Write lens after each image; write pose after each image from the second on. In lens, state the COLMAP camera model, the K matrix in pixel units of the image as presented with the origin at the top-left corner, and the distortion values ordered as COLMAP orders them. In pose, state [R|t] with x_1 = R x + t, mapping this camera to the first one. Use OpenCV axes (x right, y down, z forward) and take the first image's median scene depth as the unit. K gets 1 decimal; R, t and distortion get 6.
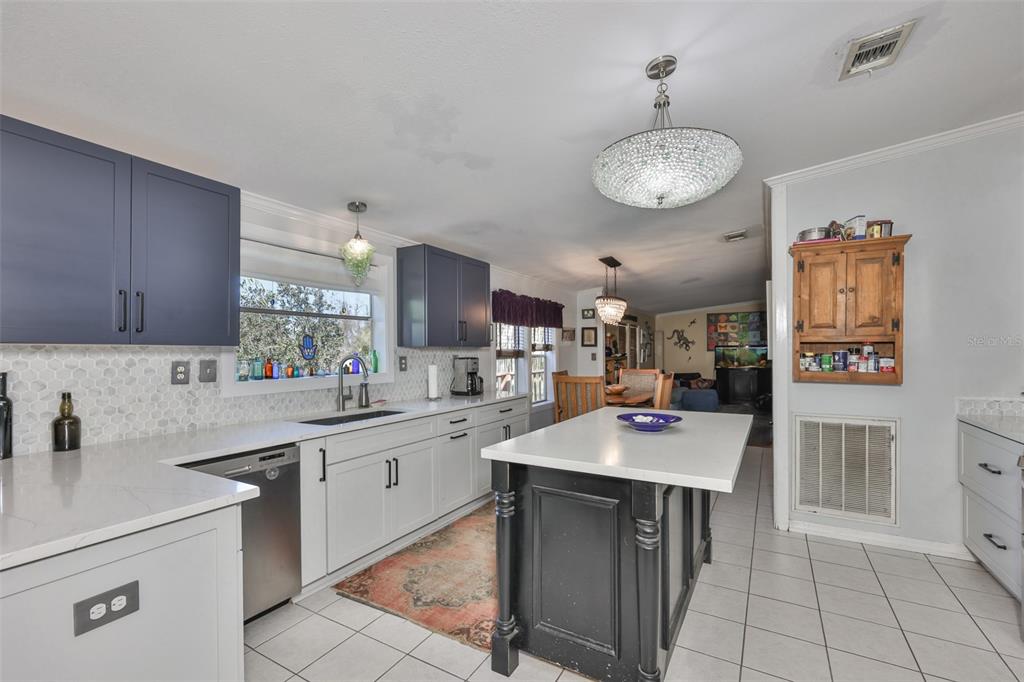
lens RADIAL K [[438.5, 0, 511.7], [0, 438.5, 349.6], [0, 0, 1]] dist [-0.001247, -0.000030]
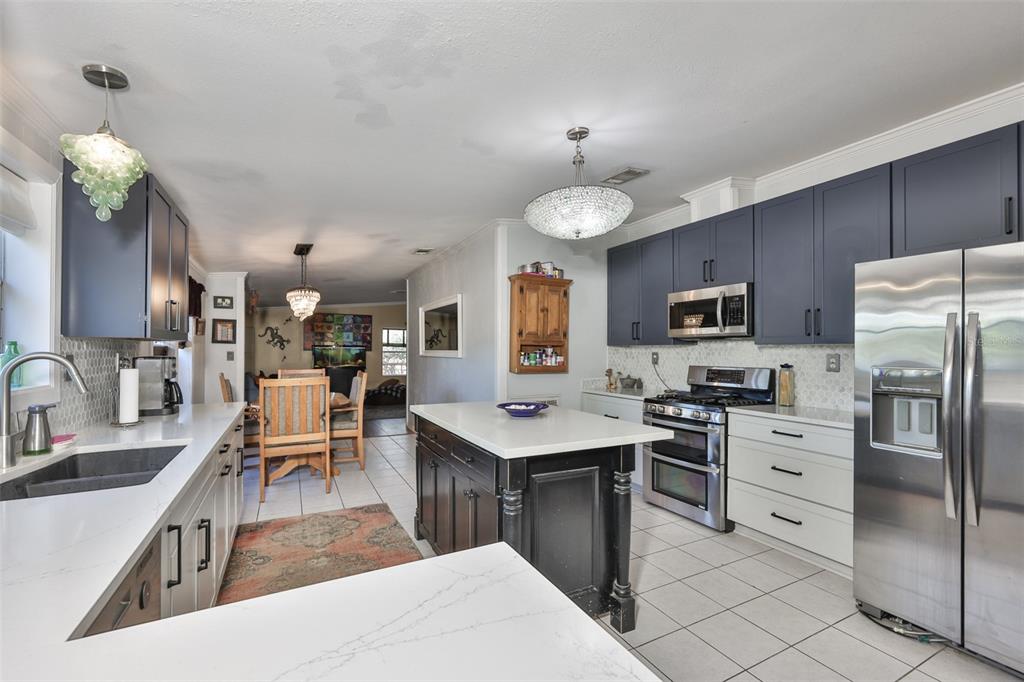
lens RADIAL K [[438.5, 0, 511.9], [0, 438.5, 348.0], [0, 0, 1]] dist [-0.001247, -0.000030]
pose [[0.532347, 0.015128, 0.846391, -0.419753], [-0.012604, 0.999871, -0.009944, 0.006456], [-0.846433, -0.005374, 0.532469, 0.229366]]
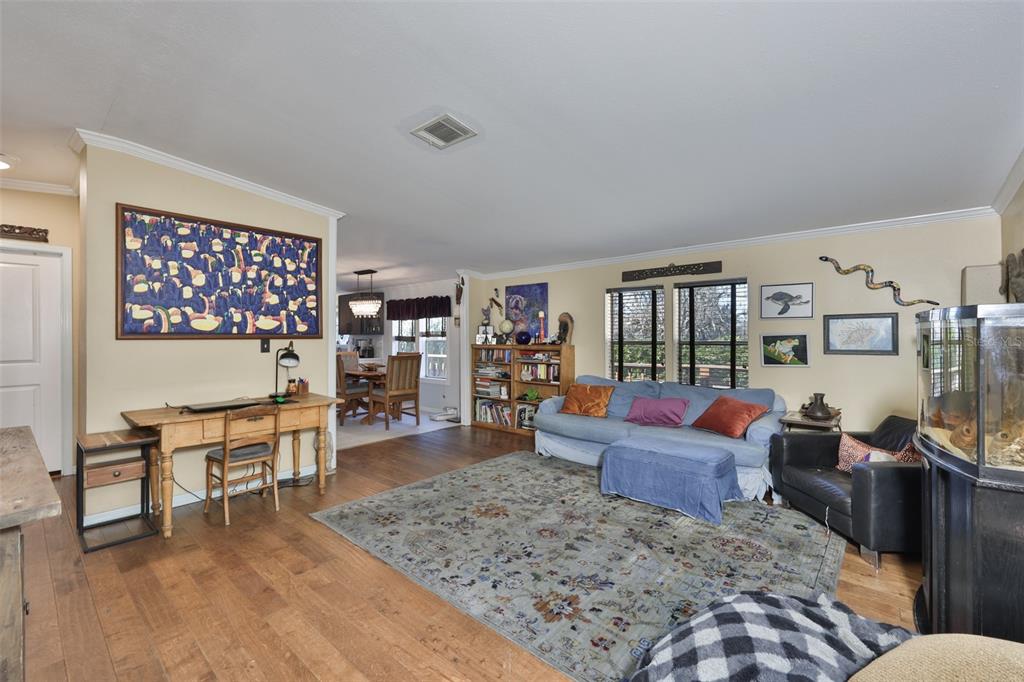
lens RADIAL K [[438.5, 0, 513.6], [0, 438.5, 338.9], [0, 0, 1]] dist [-0.001247, -0.000030]
pose [[-0.177658, 0.007757, -0.984062, 1.944533], [0.009885, 0.999933, 0.006098, 0.005003], [0.984043, -0.008644, -0.177723, 2.241737]]
